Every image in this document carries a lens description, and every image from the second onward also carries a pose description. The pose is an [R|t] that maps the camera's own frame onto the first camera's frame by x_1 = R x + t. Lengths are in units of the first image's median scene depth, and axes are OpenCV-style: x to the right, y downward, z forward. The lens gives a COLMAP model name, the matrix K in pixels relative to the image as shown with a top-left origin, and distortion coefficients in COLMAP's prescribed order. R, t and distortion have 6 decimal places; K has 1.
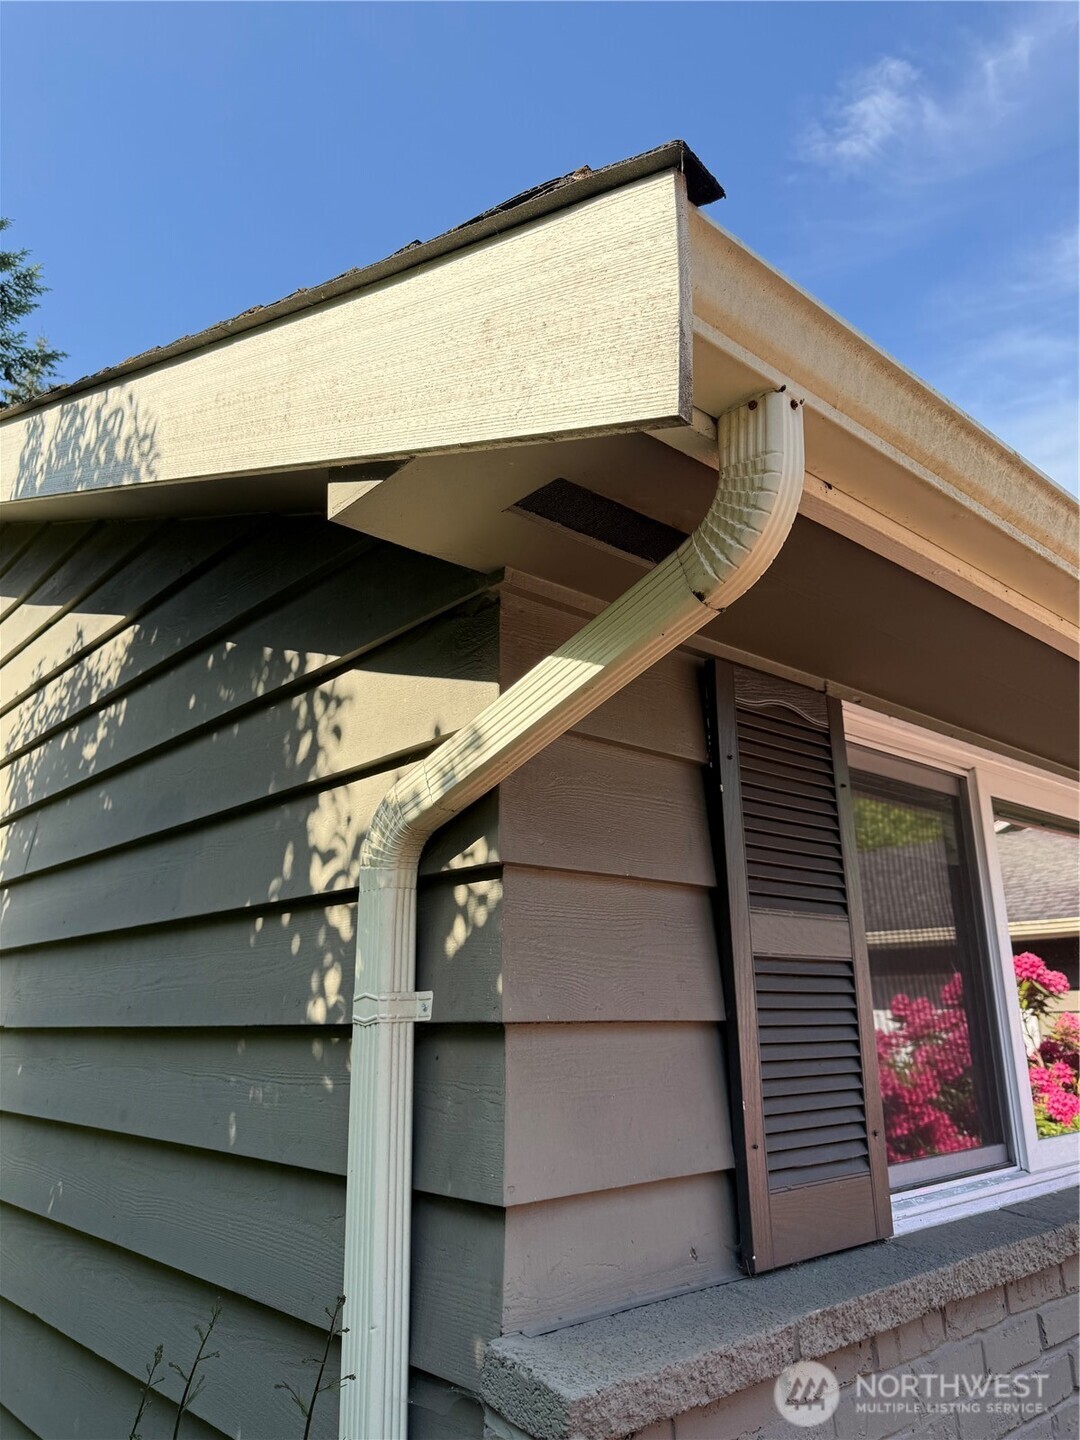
lens RADIAL K [[1031.5, 0, 540.0], [0, 1031.5, 720.0], [0, 0, 1]] dist [0.035807, -0.039964]
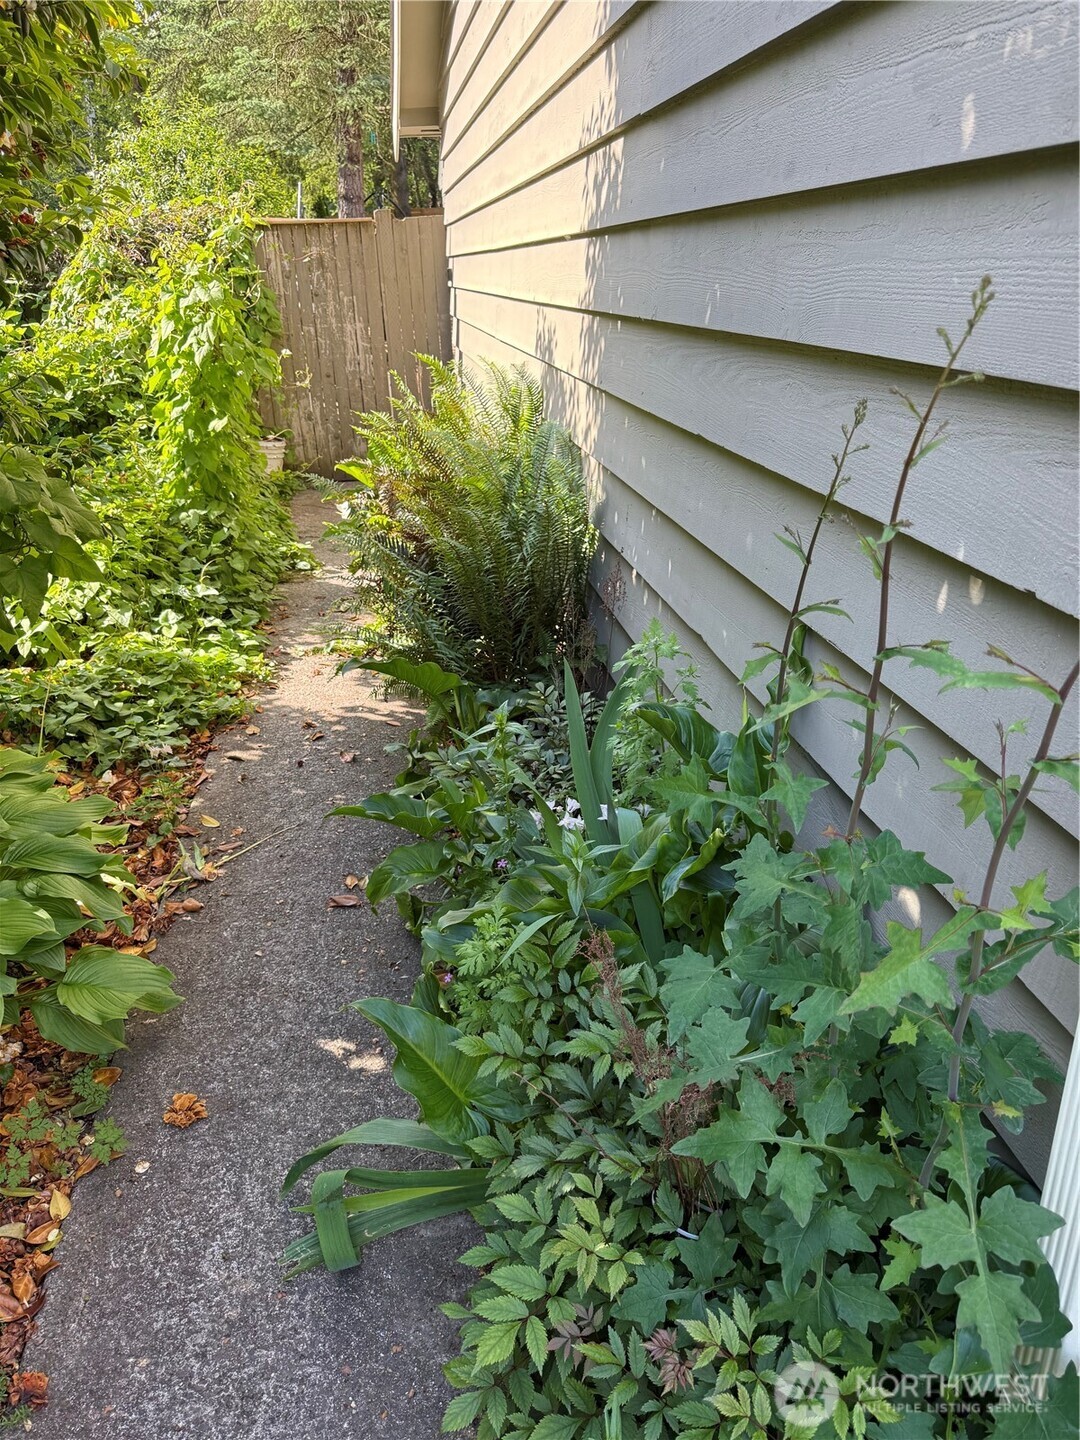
lens RADIAL K [[1031.5, 0, 540.0], [0, 1031.5, 720.0], [0, 0, 1]] dist [0.035807, -0.039964]
pose [[0.839328, 0.203900, -0.503938, -0.132565], [0.170842, 0.781095, 0.600586, 0.264634], [0.516083, -0.590182, 0.620760, 0.298751]]
